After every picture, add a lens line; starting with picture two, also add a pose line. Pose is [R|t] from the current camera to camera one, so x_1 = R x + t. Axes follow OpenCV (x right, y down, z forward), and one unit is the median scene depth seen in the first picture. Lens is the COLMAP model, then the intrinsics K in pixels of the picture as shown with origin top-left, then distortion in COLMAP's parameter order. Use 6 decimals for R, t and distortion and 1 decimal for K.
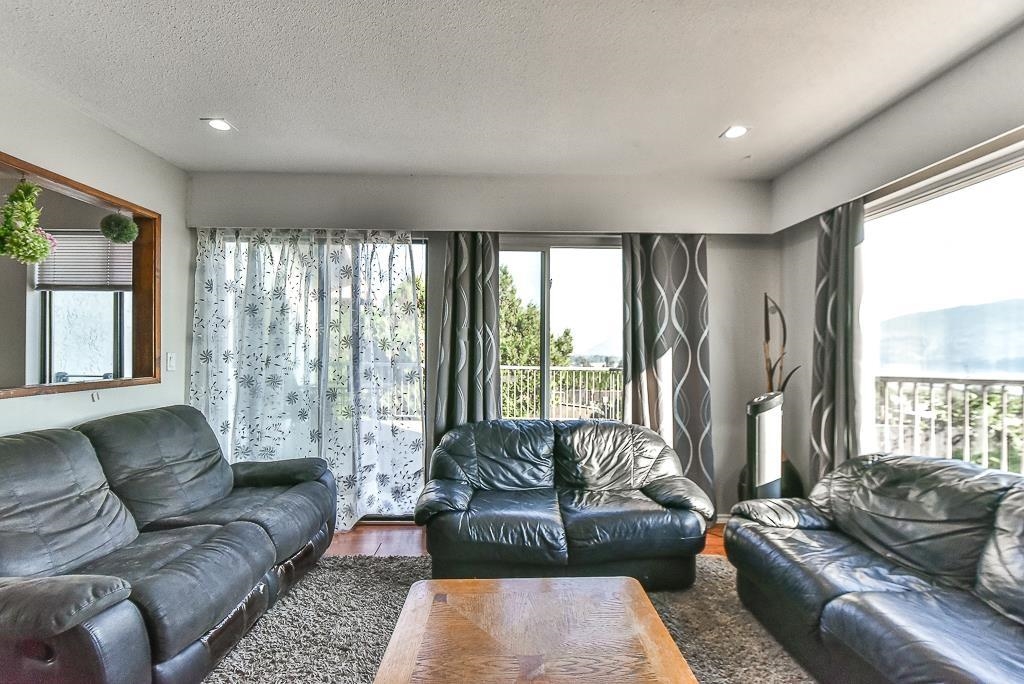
lens RADIAL K [[441.9, 0, 511.4], [0, 441.9, 353.6], [0, 0, 1]] dist [0.001716, -0.009080]
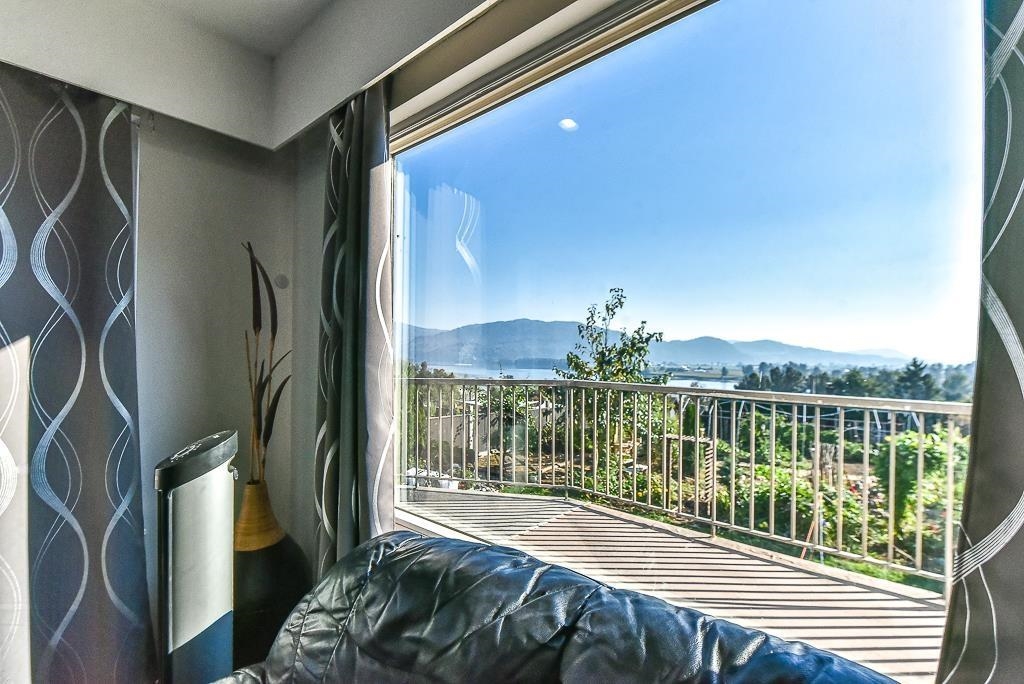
lens RADIAL K [[441.9, 0, 511.4], [0, 441.9, 353.6], [0, 0, 1]] dist [0.001716, -0.009080]
pose [[0.675515, 0.011144, 0.737262, 0.435151], [-0.010062, 0.999932, -0.005895, 0.001046], [-0.737278, -0.003436, 0.675581, 0.427093]]
